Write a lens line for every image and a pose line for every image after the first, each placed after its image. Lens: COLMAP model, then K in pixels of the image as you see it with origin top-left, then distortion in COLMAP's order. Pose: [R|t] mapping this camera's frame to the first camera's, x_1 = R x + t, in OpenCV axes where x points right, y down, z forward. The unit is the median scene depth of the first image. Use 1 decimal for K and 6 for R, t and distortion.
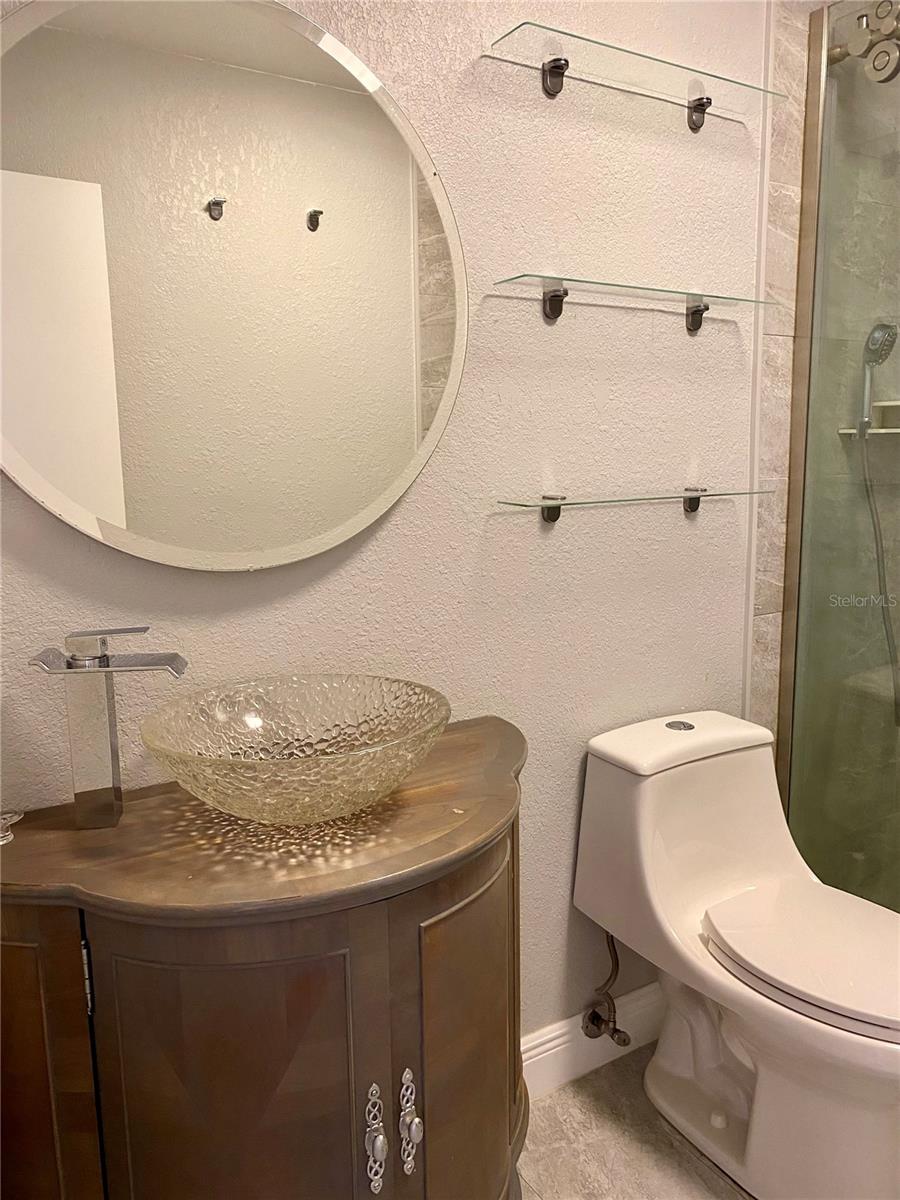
lens RADIAL K [[924.4, 0, 450.0], [0, 924.4, 600.0], [0, 0, 1]] dist [0.025809, -0.028757]
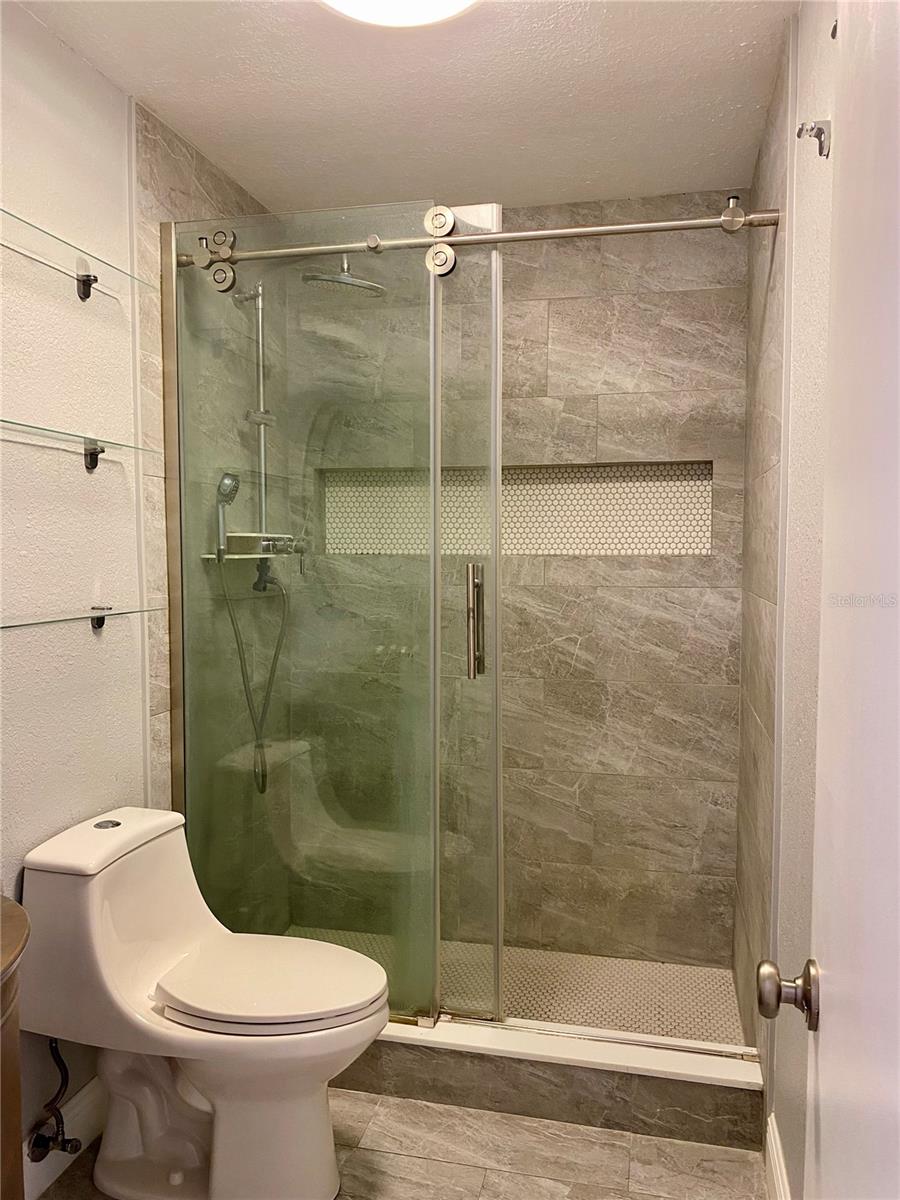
lens RADIAL K [[924.4, 0, 450.0], [0, 924.4, 600.0], [0, 0, 1]] dist [0.025809, -0.028757]
pose [[0.713359, -0.025124, 0.700349, -0.212813], [0.103475, 0.992180, -0.069804, -0.007827], [-0.693118, 0.122264, 0.710380, -0.081988]]
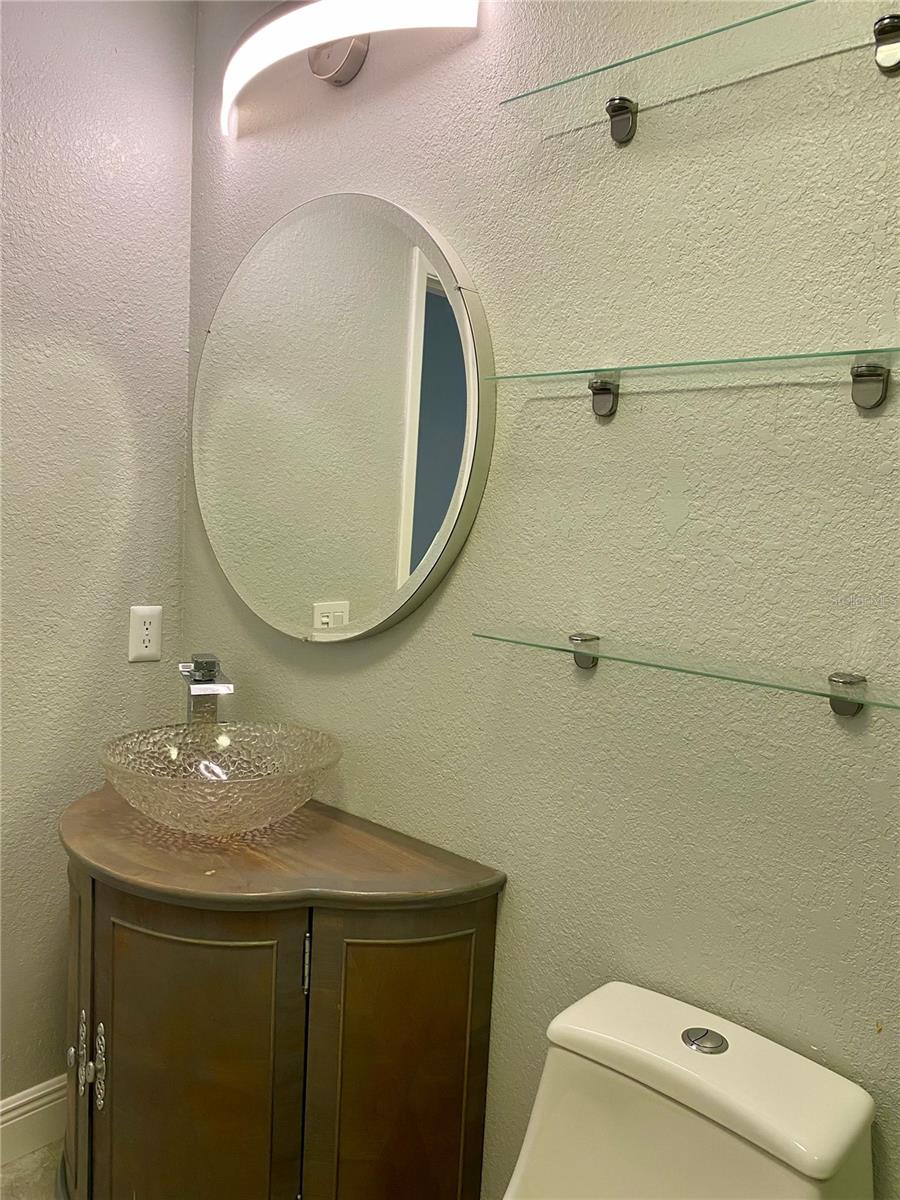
lens RADIAL K [[924.4, 0, 450.0], [0, 924.4, 600.0], [0, 0, 1]] dist [0.025809, -0.028757]
pose [[0.256261, 0.122477, -0.958817, 0.741123], [-0.211742, 0.974961, 0.067948, -0.152391], [0.943131, 0.185609, 0.275778, 0.594327]]
